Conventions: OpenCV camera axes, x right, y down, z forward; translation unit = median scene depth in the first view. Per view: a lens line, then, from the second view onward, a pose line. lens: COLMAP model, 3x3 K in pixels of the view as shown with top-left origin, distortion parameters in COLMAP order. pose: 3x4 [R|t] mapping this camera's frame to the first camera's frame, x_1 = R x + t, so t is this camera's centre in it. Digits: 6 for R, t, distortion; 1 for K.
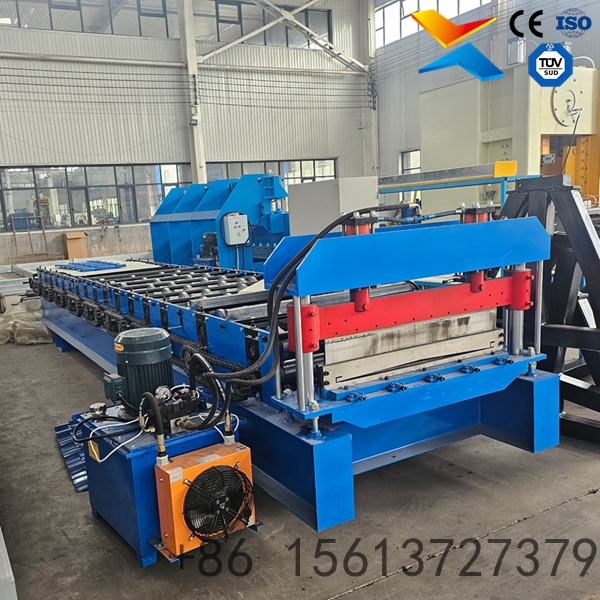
lens RADIAL K [[636.2, 0, 298.2], [0, 636.2, 326.5], [0, 0, 1]] dist [0.032120, 0.014572]
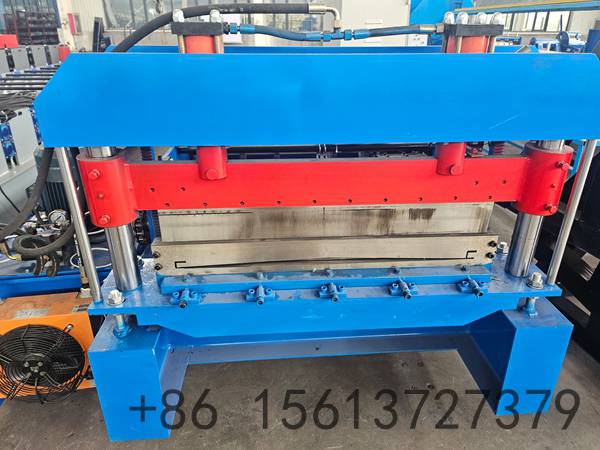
lens RADIAL K [[430.6, 0, 300.0], [0, 430.6, 225.0], [0, 0, 1]] dist [0.041938, -0.058504]
pose [[0.897102, 0.245033, -0.367649, 0.309447], [-0.144348, 0.949005, 0.280275, -0.101510], [0.417577, -0.198366, 0.886725, 0.552651]]
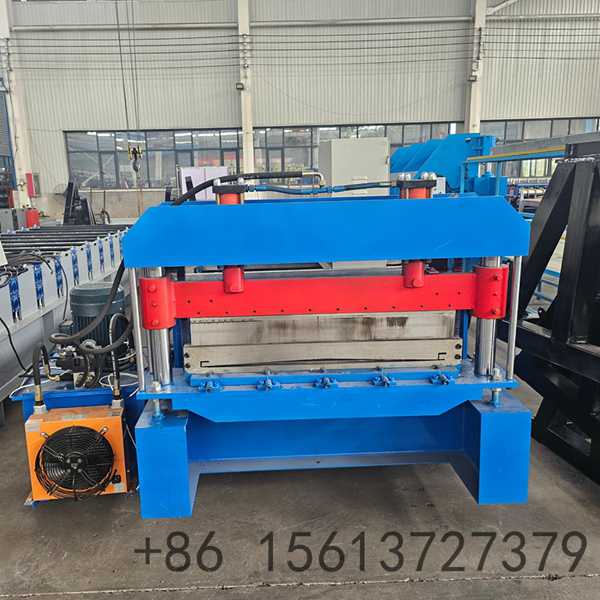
lens RADIAL K [[616.4, 0, 270.2], [0, 616.4, 317.5], [0, 0, 1]] dist [0.021502, -0.020331]
pose [[0.876848, 0.145667, -0.458168, 0.470532], [-0.119730, 0.989132, 0.085337, -0.060075], [0.465619, -0.019971, 0.884760, 0.234080]]
